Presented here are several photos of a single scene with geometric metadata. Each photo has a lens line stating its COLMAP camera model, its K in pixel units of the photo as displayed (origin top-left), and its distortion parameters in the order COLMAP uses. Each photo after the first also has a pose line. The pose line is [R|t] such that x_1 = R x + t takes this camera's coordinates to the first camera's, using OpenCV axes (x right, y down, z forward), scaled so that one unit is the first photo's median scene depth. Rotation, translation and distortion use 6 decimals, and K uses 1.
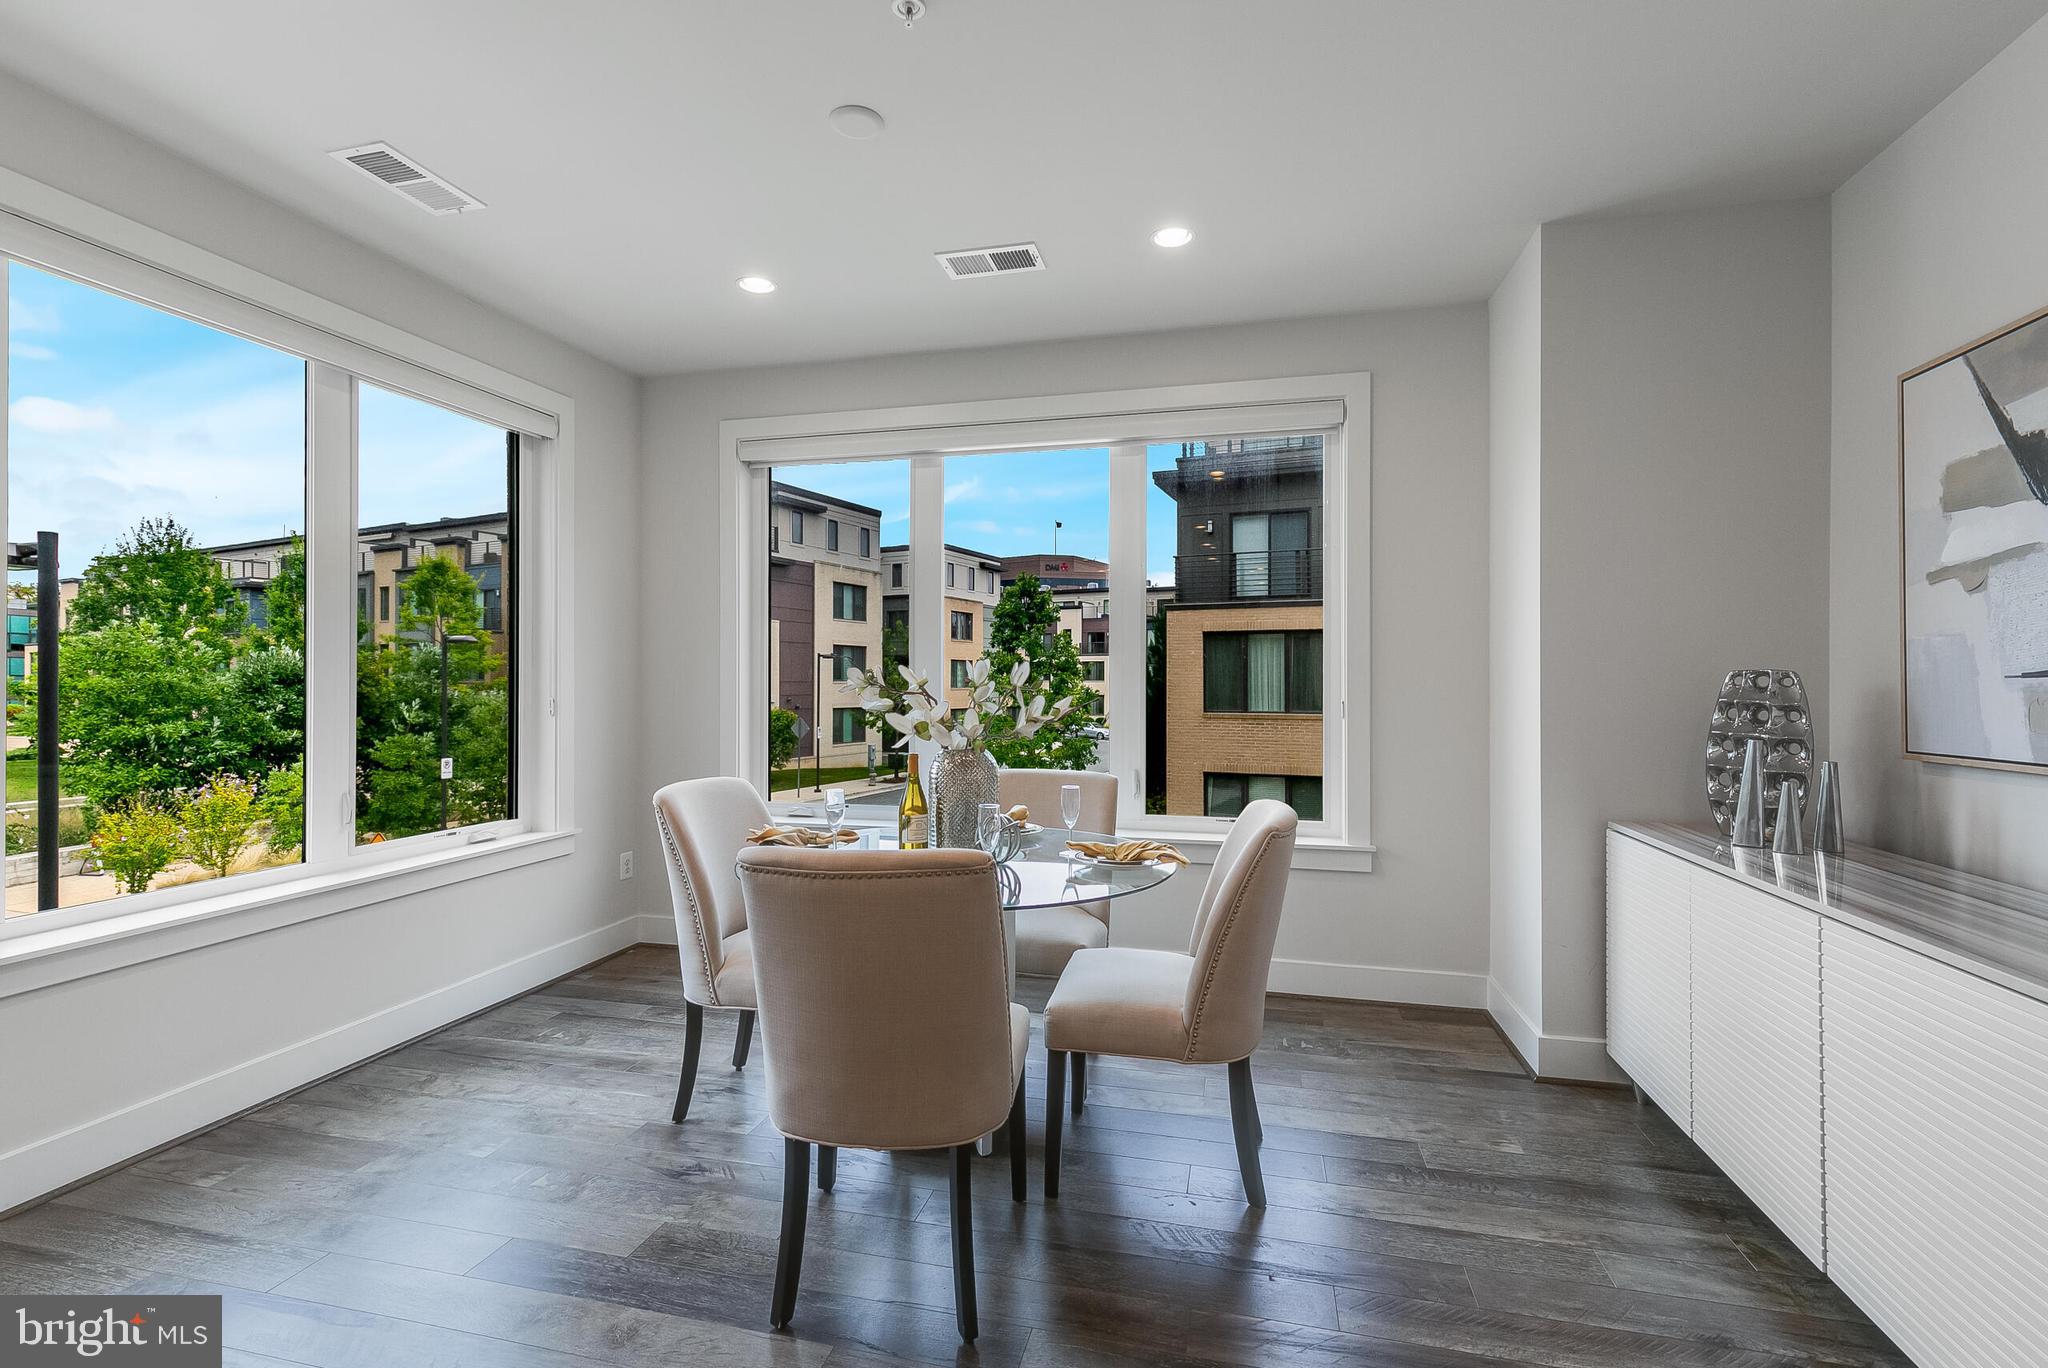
lens RADIAL K [[926.7, 0, 1019.6], [0, 926.7, 682.2], [0, 0, 1]] dist [0.008536, -0.002138]
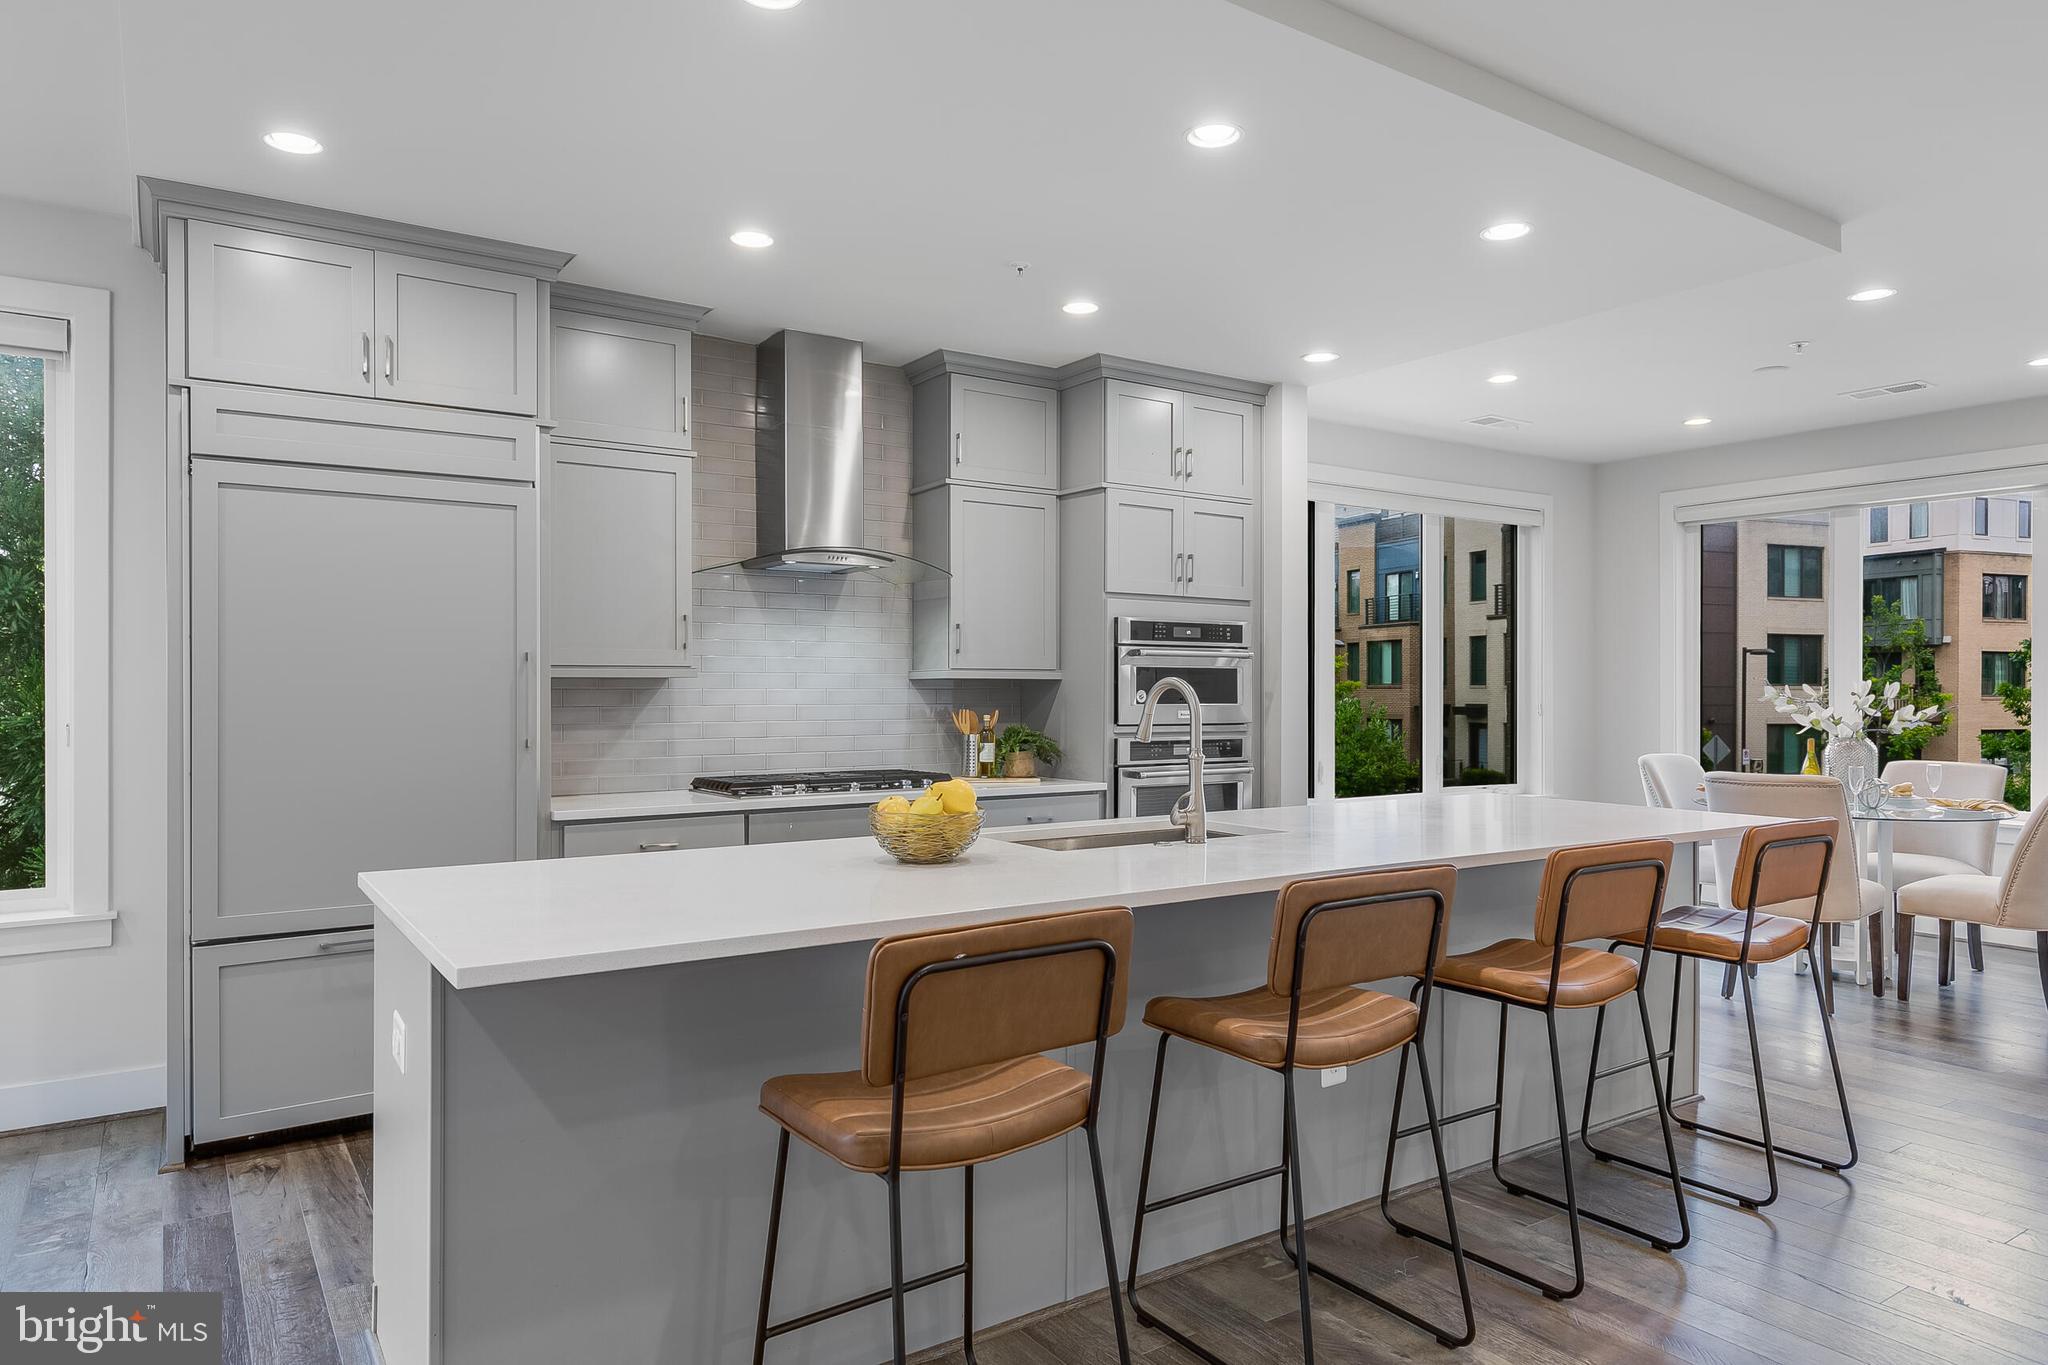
lens RADIAL K [[1267.8, 0, 1022.2], [0, 1267.8, 685.2], [0, 0, 1]] dist [0.010255, -0.002085]
pose [[0.745401, -0.001388, -0.666615, 0.043710], [0.000888, 0.999999, -0.001089, -0.002073], [0.666616, 0.000220, 0.745401, -0.202898]]
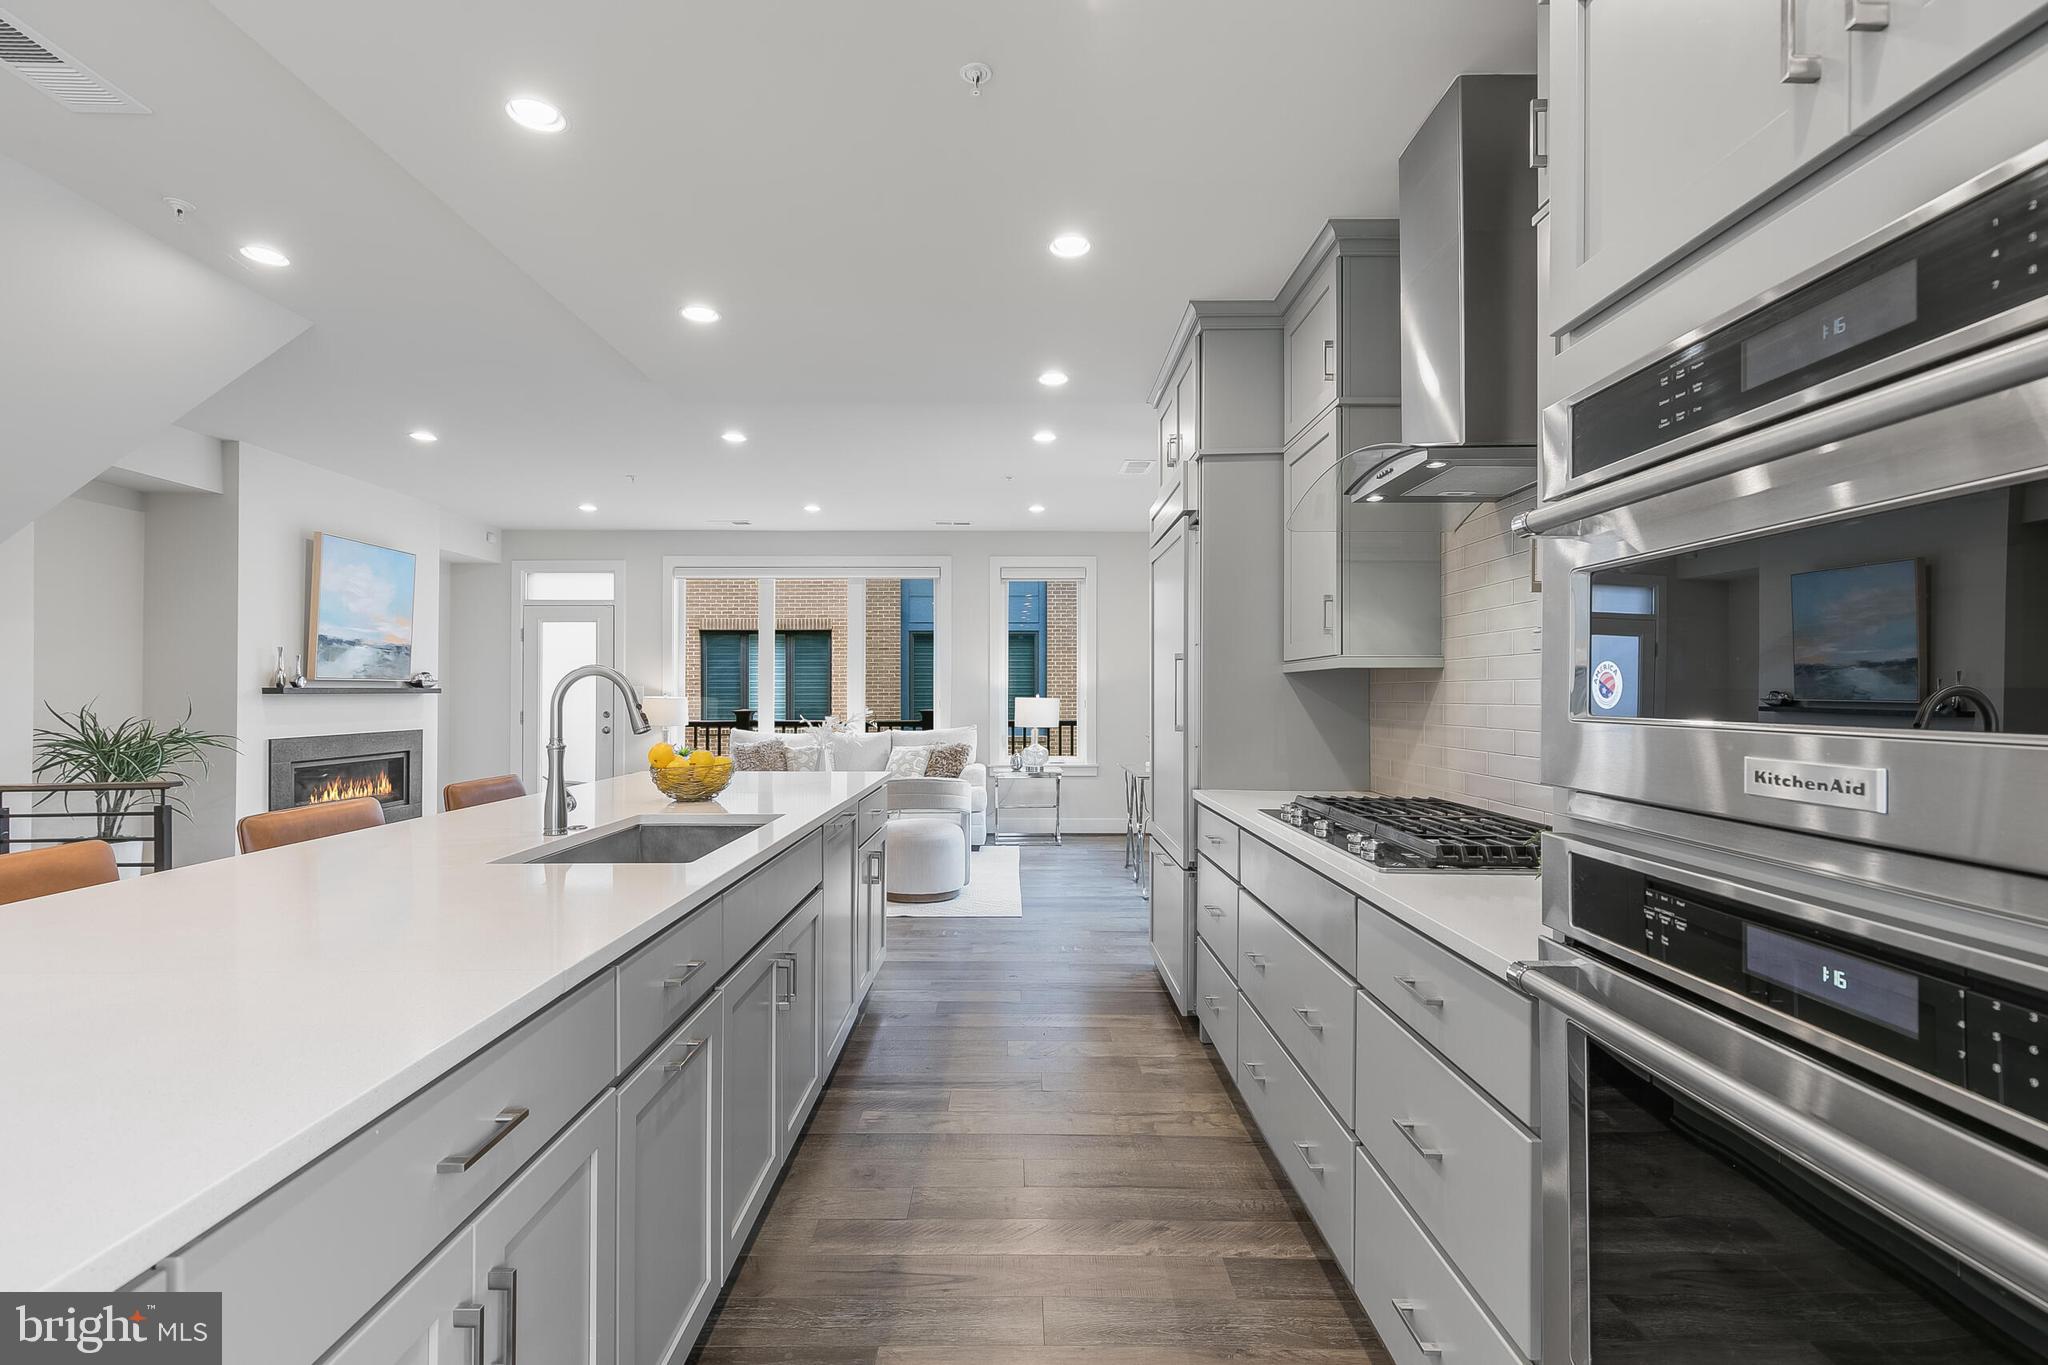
lens RADIAL K [[926.7, 0, 1012.6], [0, 926.7, 687.1], [0, 0, 1]] dist [0.008536, -0.002138]
pose [[-0.970943, -0.003665, -0.239283, -0.070689], [-0.001378, 0.999952, -0.009722, 0.000553], [0.239307, -0.009110, -0.970901, 0.049257]]
